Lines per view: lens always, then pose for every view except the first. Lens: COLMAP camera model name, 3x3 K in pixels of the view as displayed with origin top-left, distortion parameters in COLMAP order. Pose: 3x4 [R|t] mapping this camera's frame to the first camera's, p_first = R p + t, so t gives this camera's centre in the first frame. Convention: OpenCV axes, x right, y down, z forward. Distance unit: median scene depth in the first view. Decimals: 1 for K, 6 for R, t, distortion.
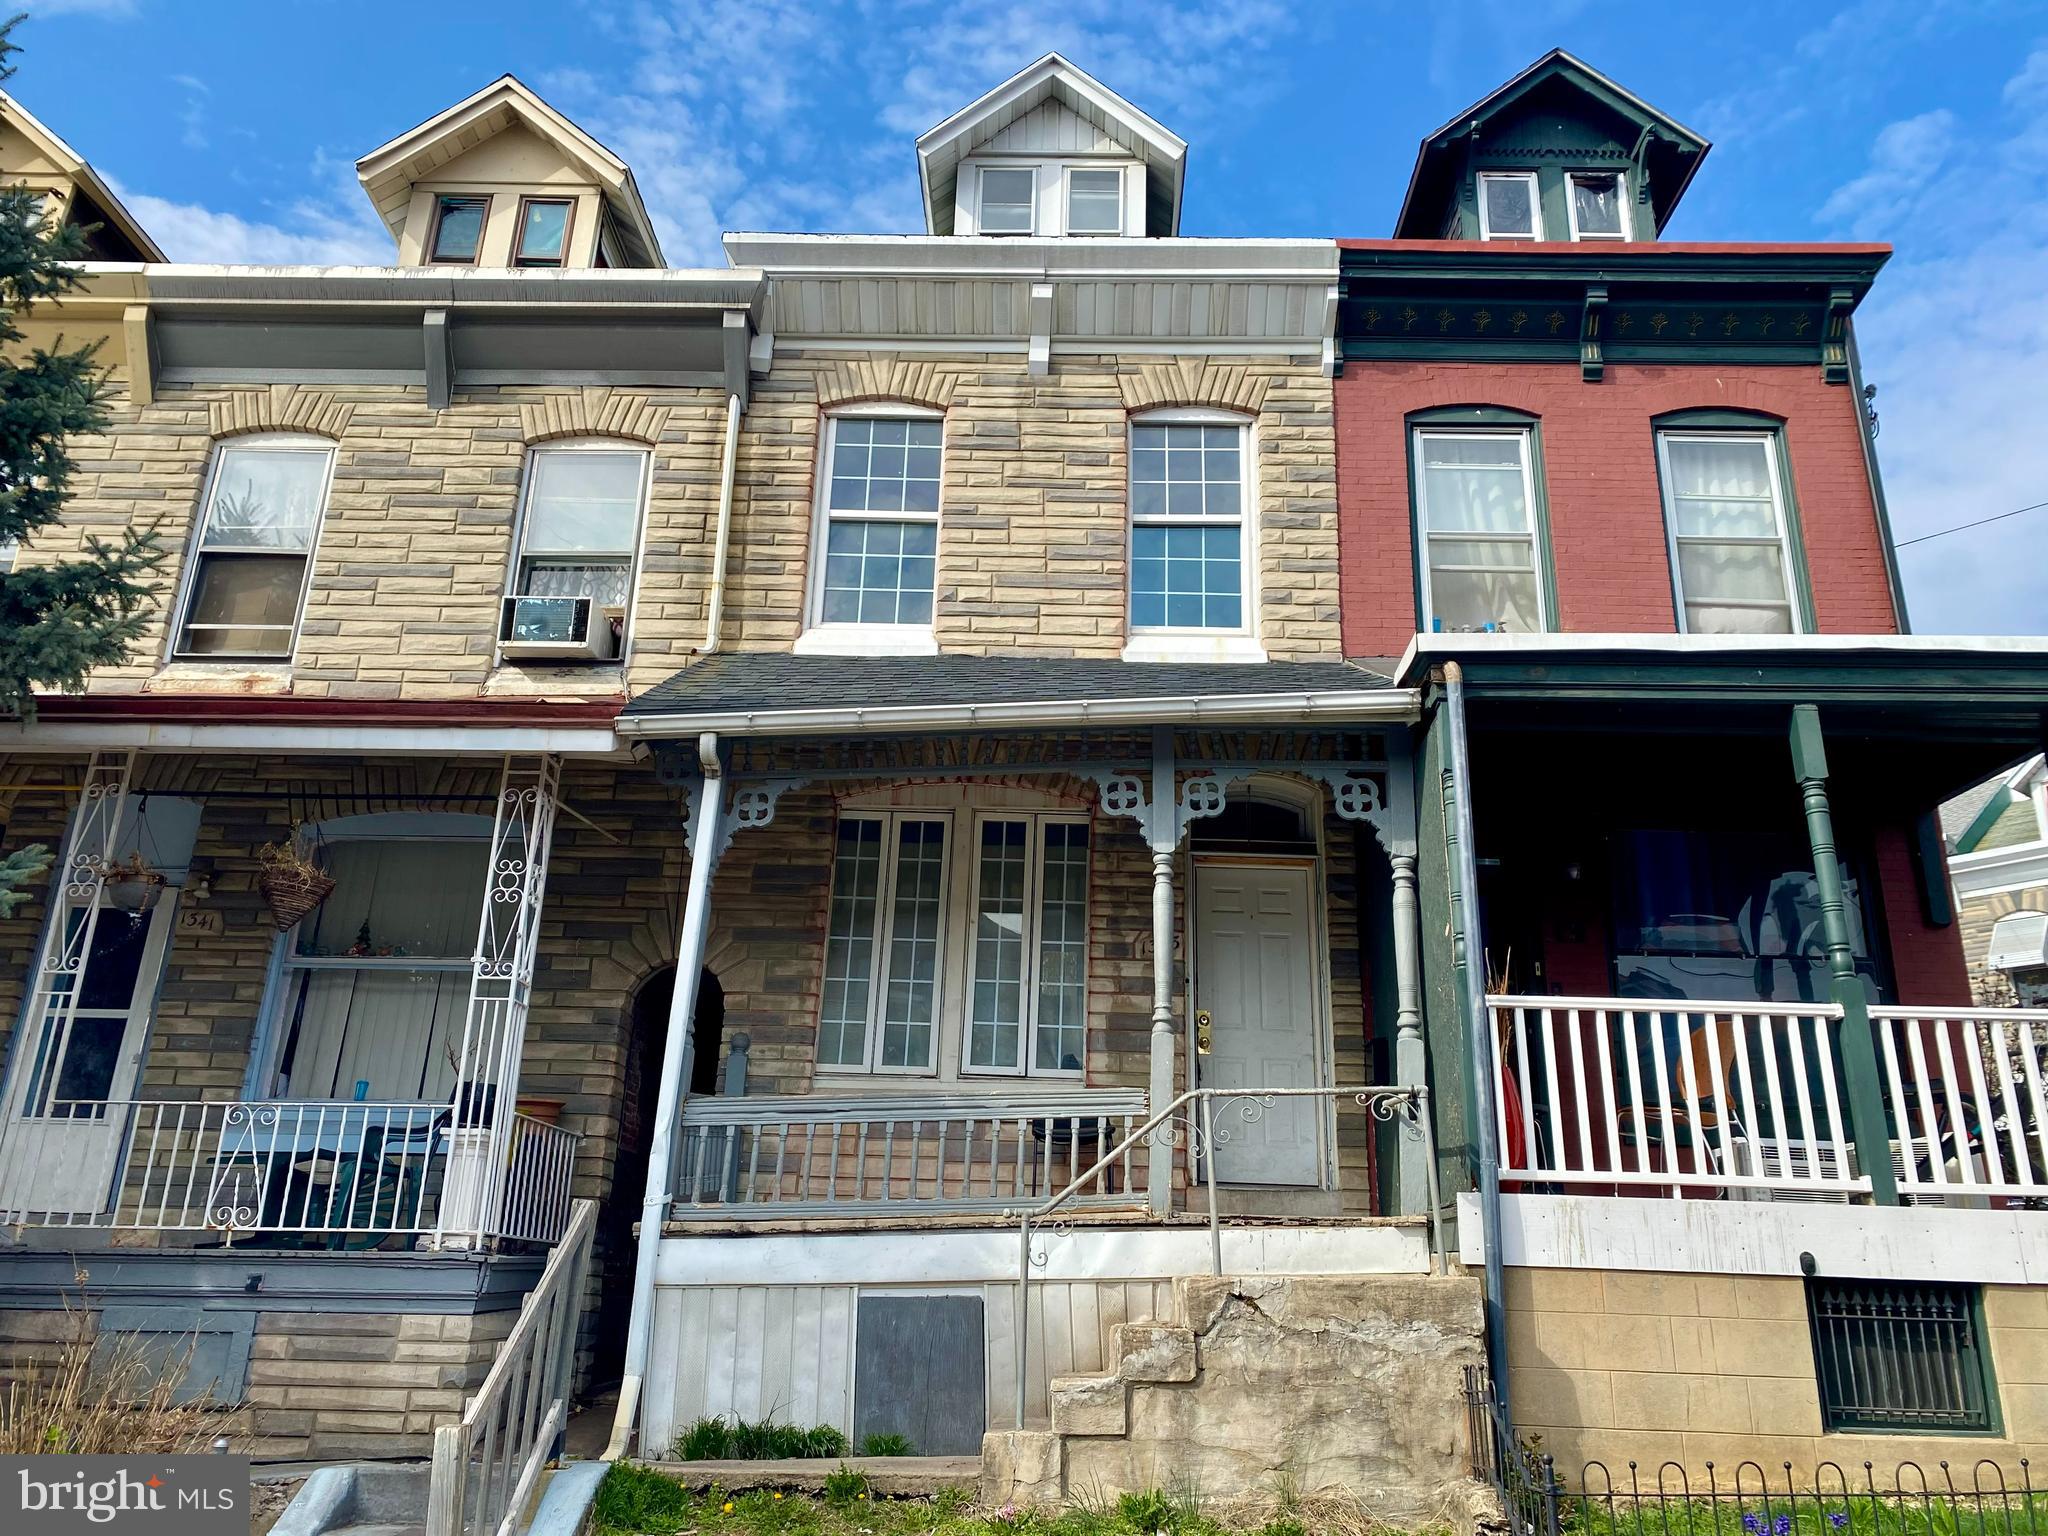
lens RADIAL K [[1566.5, 0, 1020.4], [0, 1566.5, 773.9], [0, 0, 1]] dist [0.052927, -0.058520]
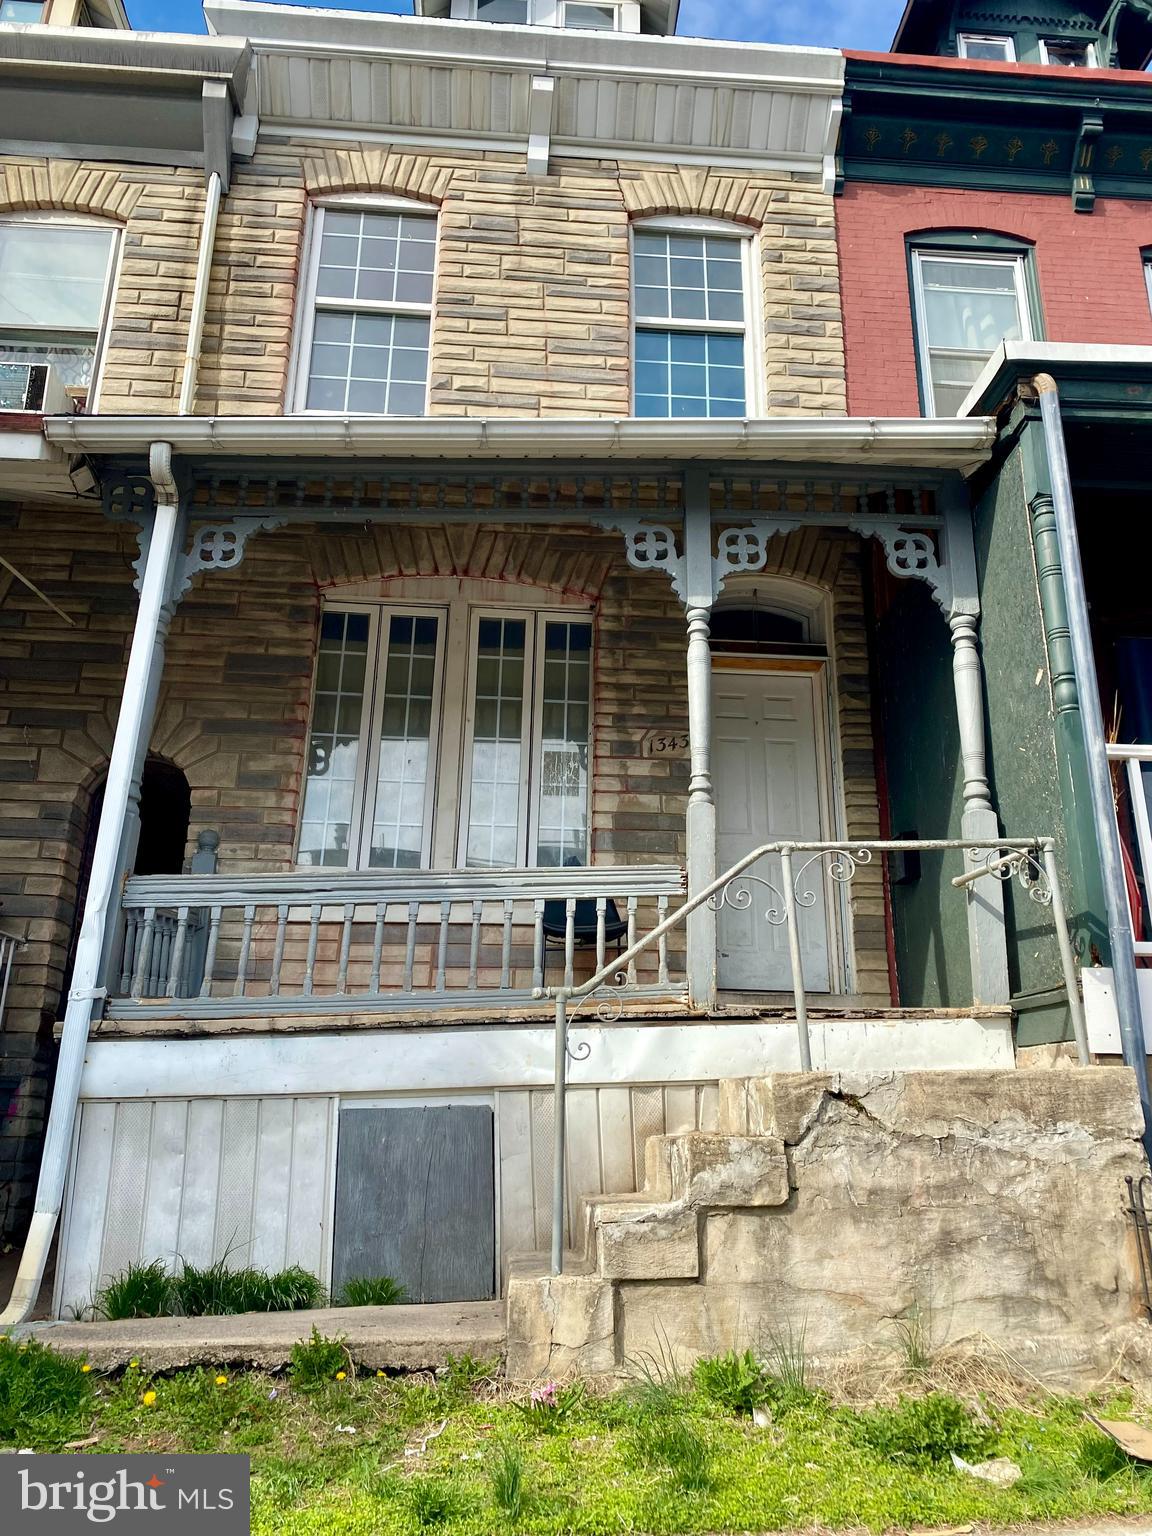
lens RADIAL K [[1174.9, 0, 591.2], [0, 1174.9, 771.9], [0, 0, 1]] dist [0.052927, -0.058520]
pose [[0.994333, 0.014196, 0.105358, -0.031576], [-0.017095, 0.999498, 0.026664, 0.108967], [-0.104927, -0.028314, 0.994077, 0.300448]]
